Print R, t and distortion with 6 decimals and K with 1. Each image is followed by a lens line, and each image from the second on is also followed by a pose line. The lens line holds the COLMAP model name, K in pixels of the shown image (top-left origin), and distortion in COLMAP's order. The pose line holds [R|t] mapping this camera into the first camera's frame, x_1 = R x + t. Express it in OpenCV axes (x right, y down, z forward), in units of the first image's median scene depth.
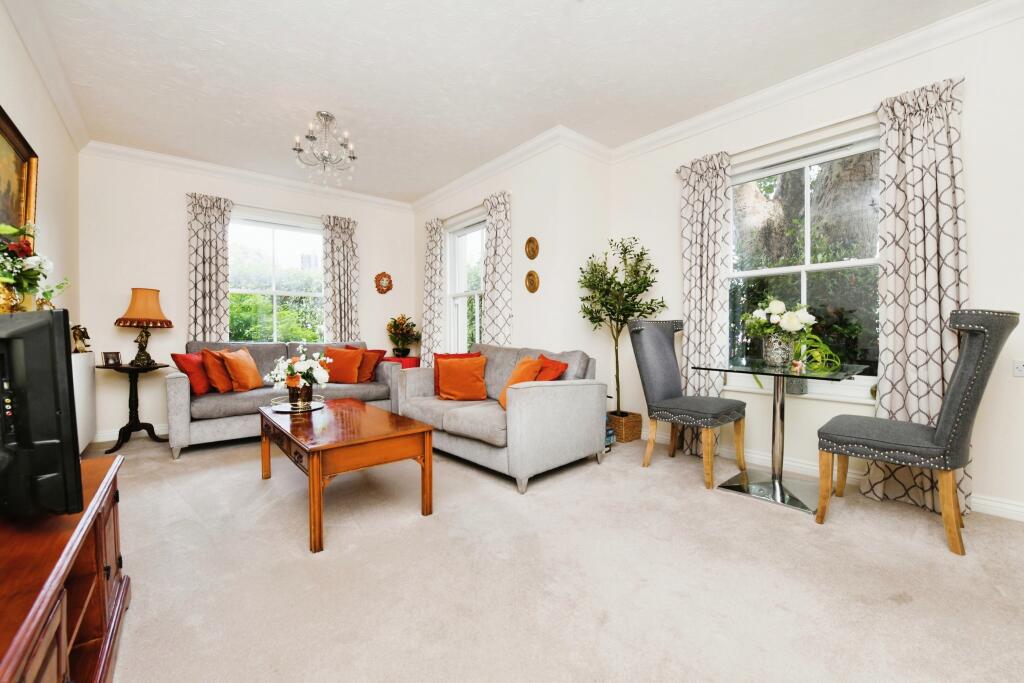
lens RADIAL K [[417.3, 0, 512.0], [0, 417.3, 341.5], [0, 0, 1]] dist [-0.025808, -0.000153]
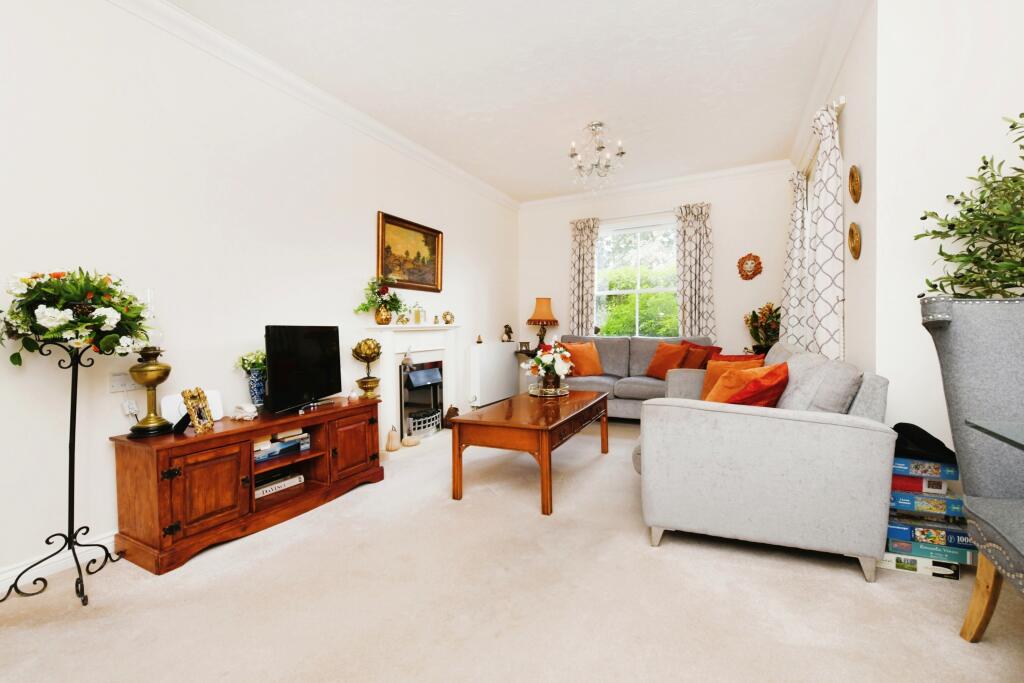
lens RADIAL K [[422.1, 0, 512.0], [0, 422.1, 341.5], [0, 0, 1]] dist [0.000940, 0.000013]
pose [[0.408195, 0.023982, -0.912580, 0.399429], [-0.002645, 0.999682, 0.025088, -0.013980], [0.912891, -0.007827, 0.408129, 0.299351]]
